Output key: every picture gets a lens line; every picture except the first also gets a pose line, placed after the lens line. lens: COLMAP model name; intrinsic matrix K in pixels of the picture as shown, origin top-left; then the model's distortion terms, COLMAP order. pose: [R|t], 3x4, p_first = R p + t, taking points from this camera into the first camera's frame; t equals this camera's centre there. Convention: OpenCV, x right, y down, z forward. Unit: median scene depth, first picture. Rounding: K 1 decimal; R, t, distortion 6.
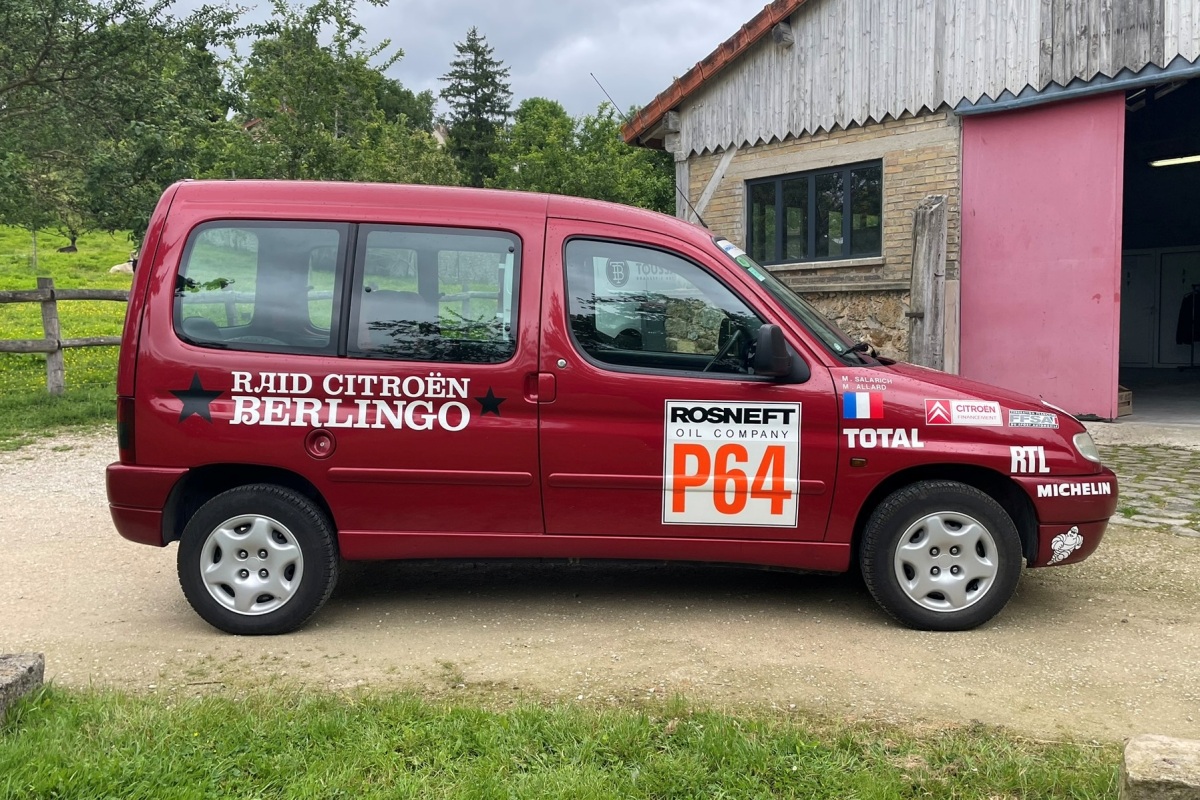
lens RADIAL K [[992.5, 0, 600.0], [0, 992.5, 400.0], [0, 0, 1]] dist [0.079629, -0.082812]
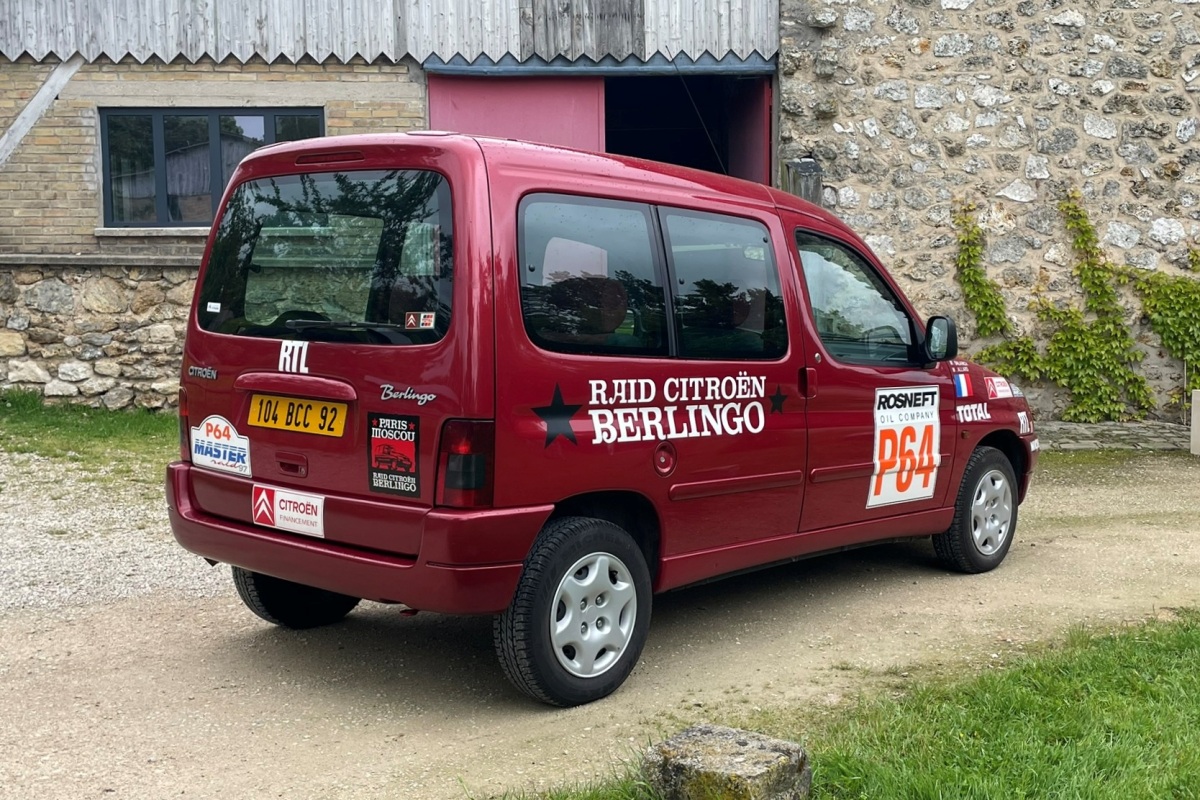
lens RADIAL K [[1345.7, 0, 600.0], [0, 1345.7, 400.0], [0, 0, 1]] dist [0.134344, -0.254989]
pose [[0.669685, -0.054610, 0.740635, -1.180348], [0.056981, 0.998131, 0.022074, -0.036188], [-0.740456, 0.027420, 0.671545, 0.254284]]
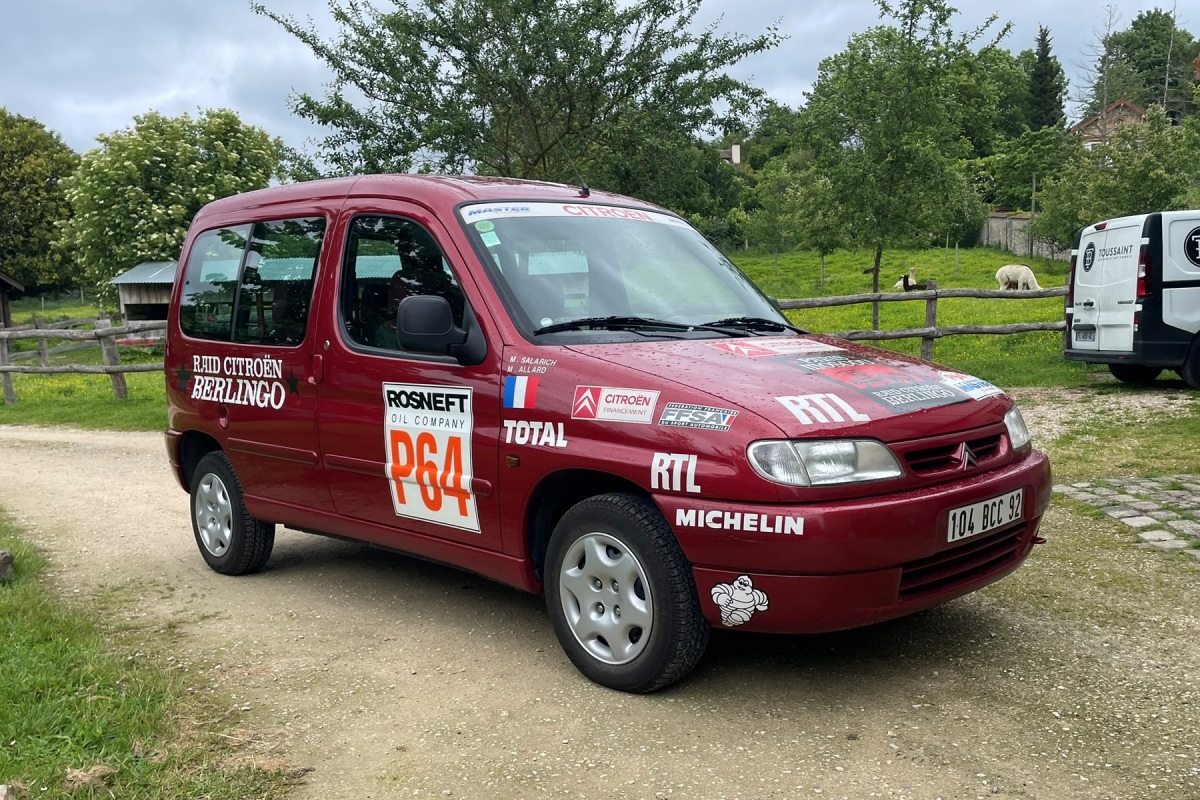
lens RADIAL K [[1015.1, 0, 682.4], [0, 1015.1, 443.7], [0, 0, 1]] dist [0.091811, -0.210278]
pose [[0.744823, 0.050729, -0.665331, 0.912685], [-0.031018, 0.998660, 0.041420, 0.008932], [0.666541, -0.010213, 0.745398, 0.466284]]
